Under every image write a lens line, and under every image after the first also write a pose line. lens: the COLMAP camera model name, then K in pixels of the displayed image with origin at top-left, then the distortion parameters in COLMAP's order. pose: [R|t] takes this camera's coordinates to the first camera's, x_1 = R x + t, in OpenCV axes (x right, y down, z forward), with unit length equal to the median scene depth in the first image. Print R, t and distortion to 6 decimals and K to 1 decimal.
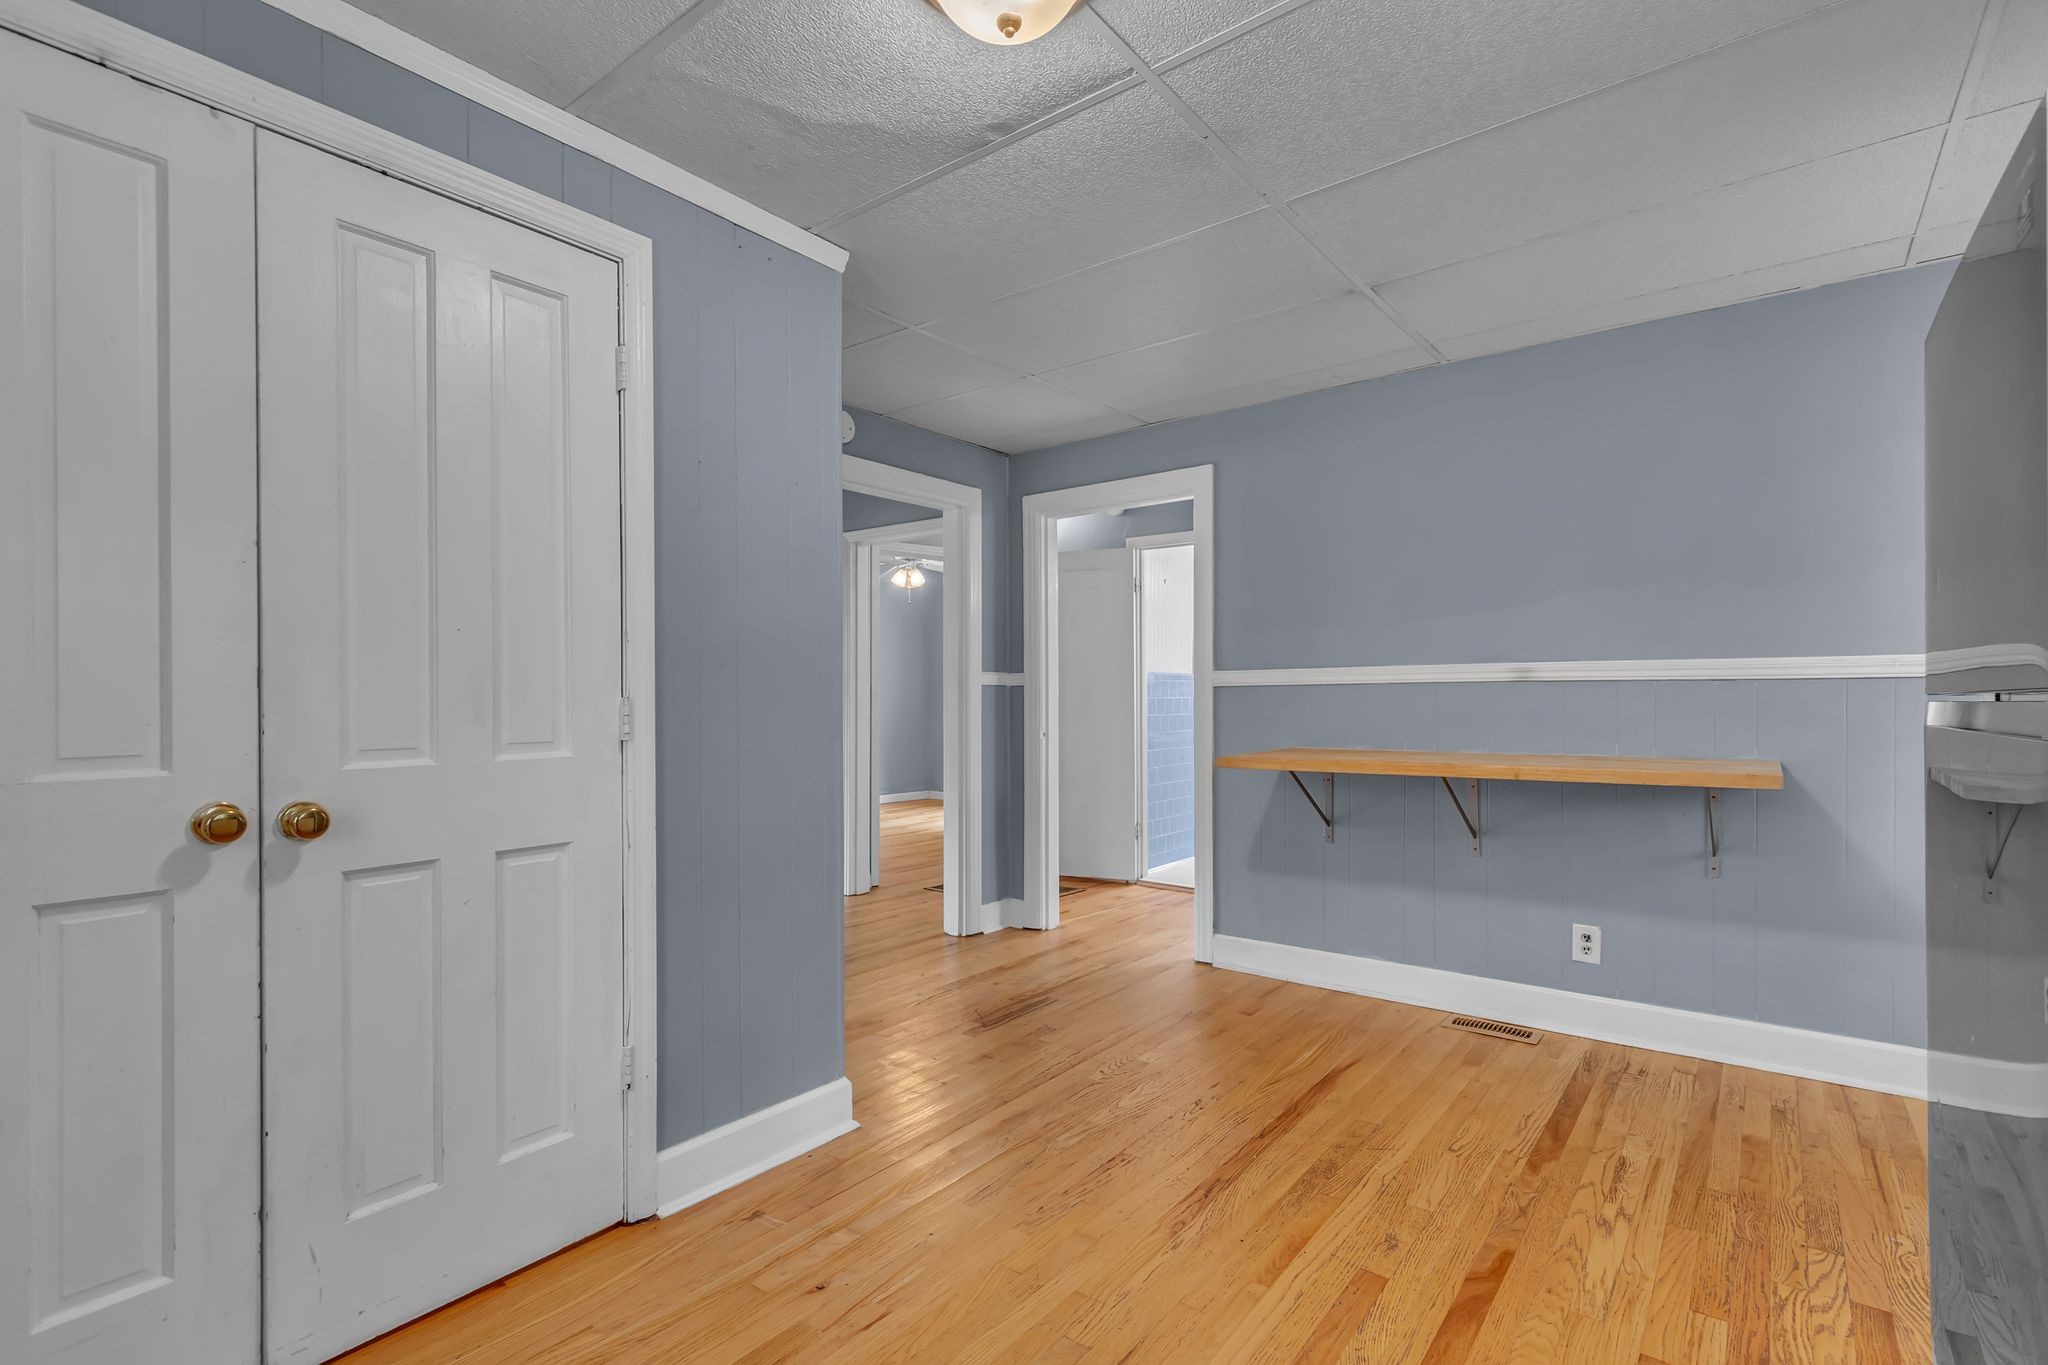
lens RADIAL K [[959.3, 0, 1020.1], [0, 959.3, 693.8], [0, 0, 1]] dist [0.006432, -0.000245]
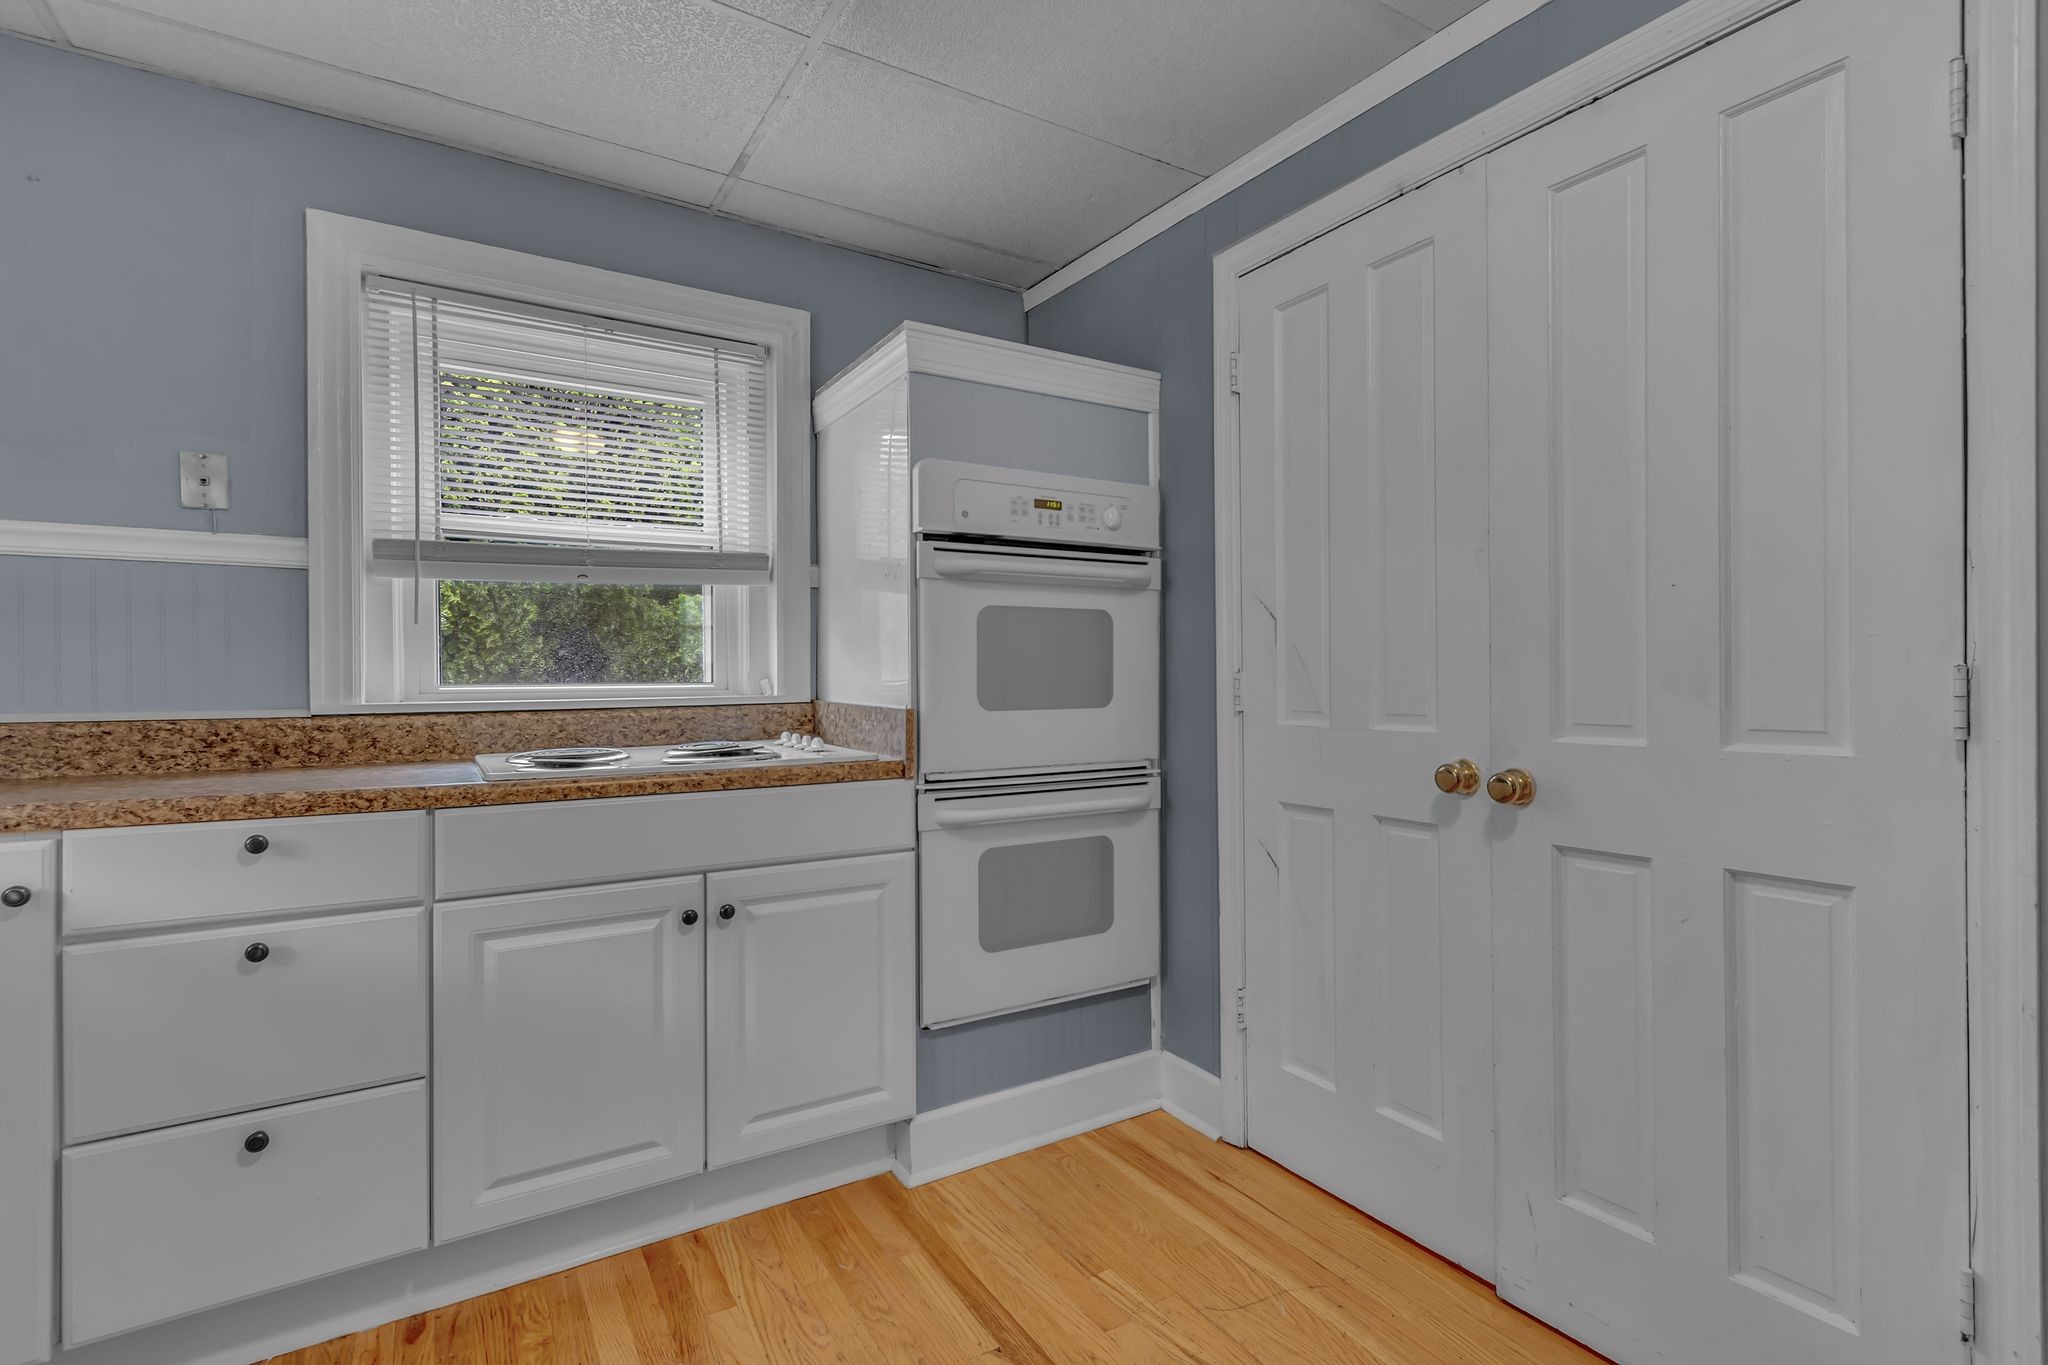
lens RADIAL K [[948.9, 0, 1019.9], [0, 948.9, 682.0], [0, 0, 1]] dist [0.005589, -0.000024]
pose [[-0.340924, 0.008566, -0.940052, 0.354468], [0.003228, 0.999963, 0.007942, 0.006674], [0.940085, -0.000327, -0.340939, 0.716369]]
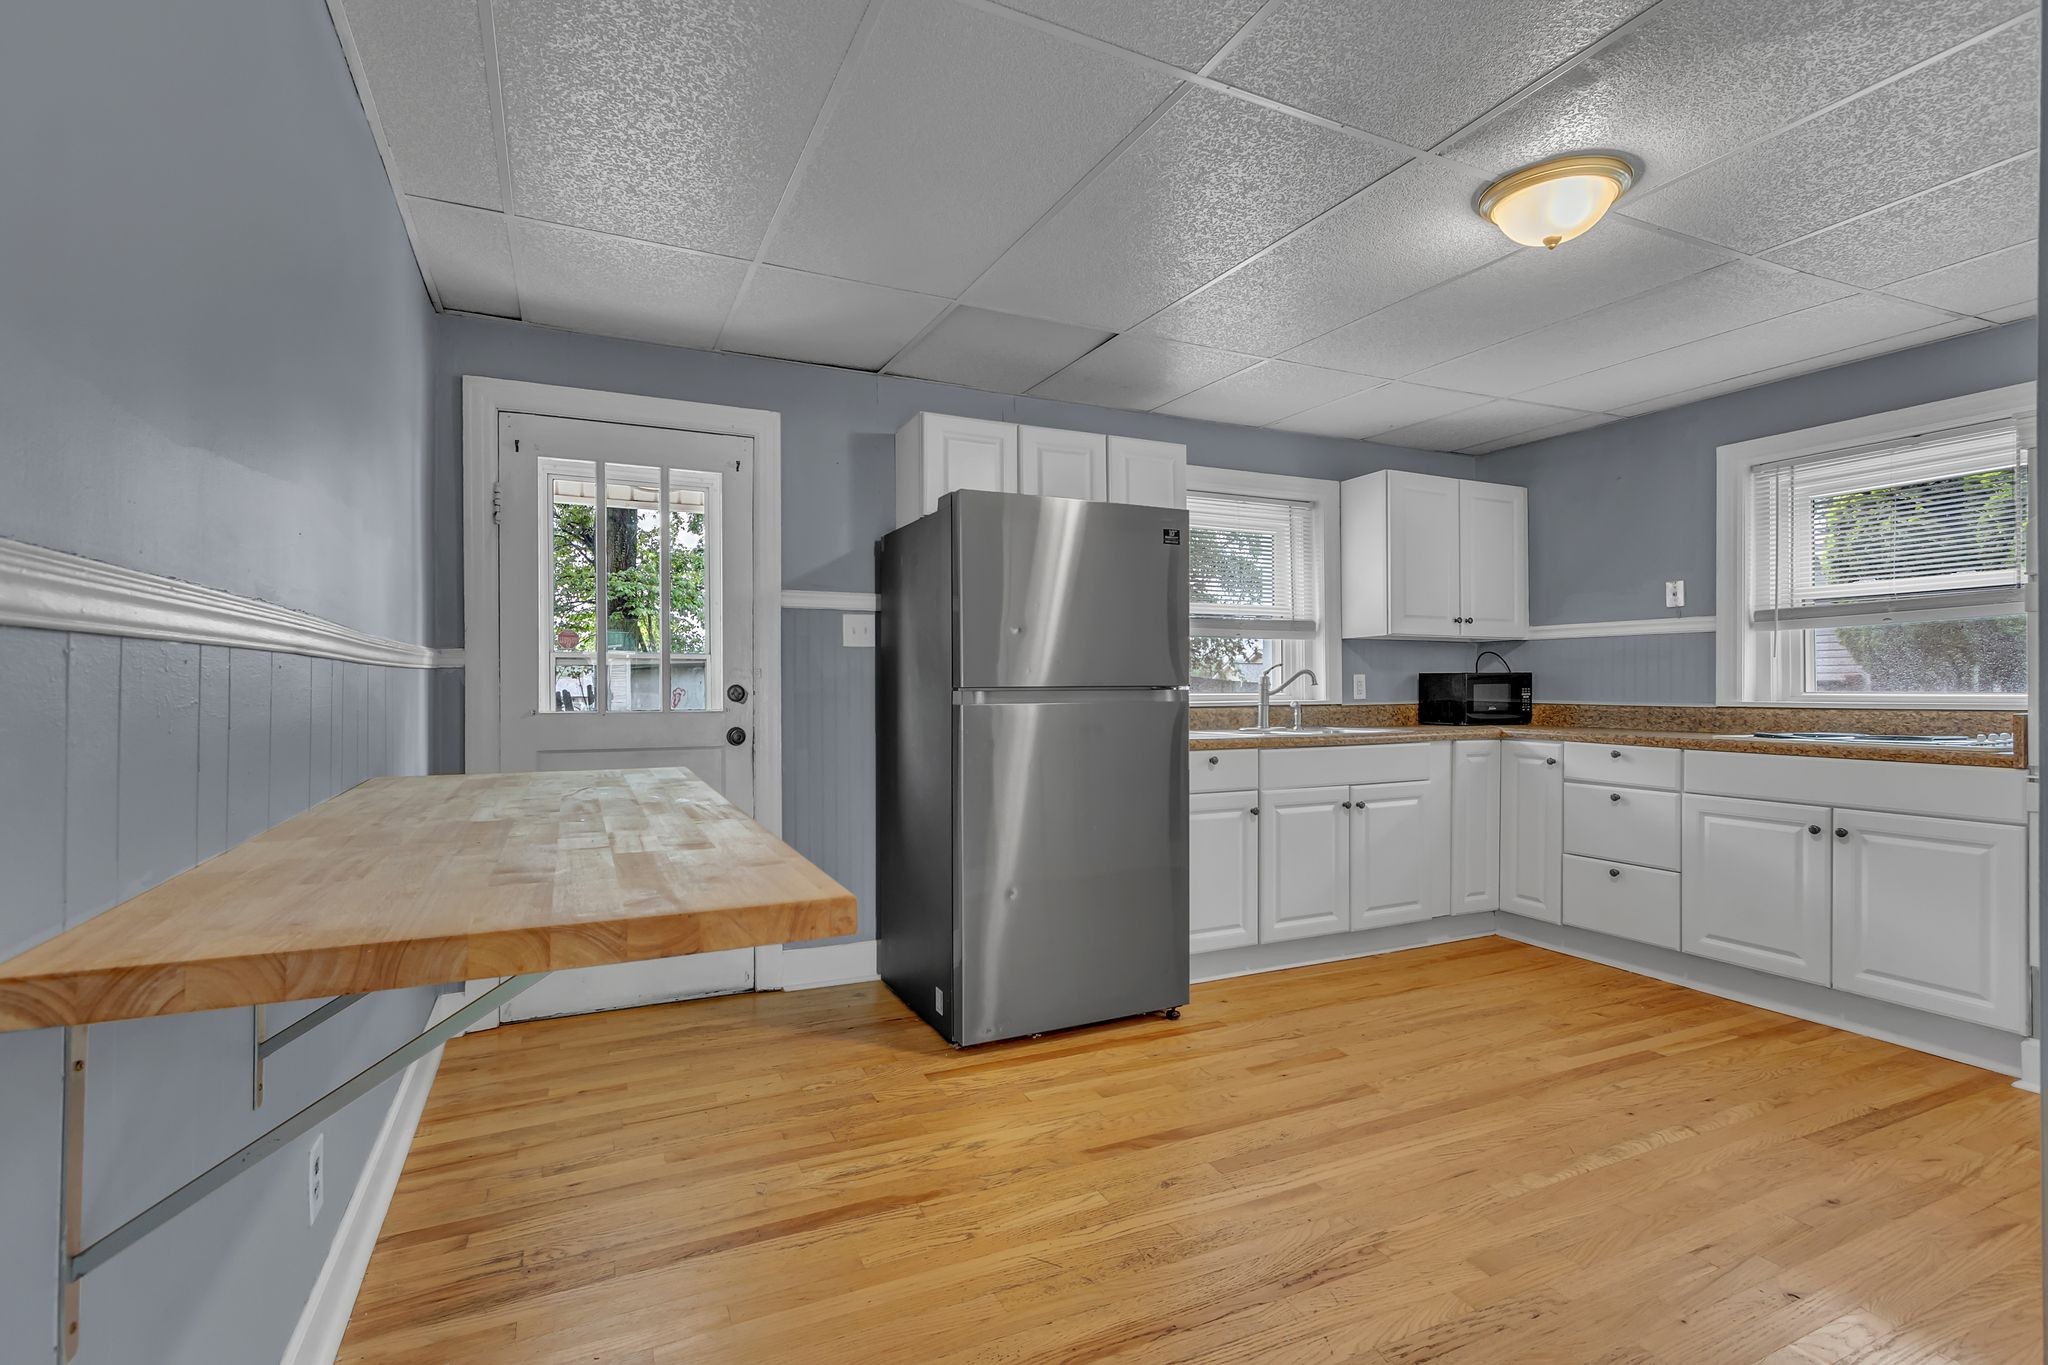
lens RADIAL K [[942.0, 0, 1005.0], [0, 942.0, 686.8], [0, 0, 1]] dist [0.000828, -0.001027]
pose [[-0.890544, 0.001477, 0.454895, 0.066161], [0.002564, 0.999995, 0.001772, -0.001263], [-0.454890, 0.002745, -0.890543, 2.168948]]
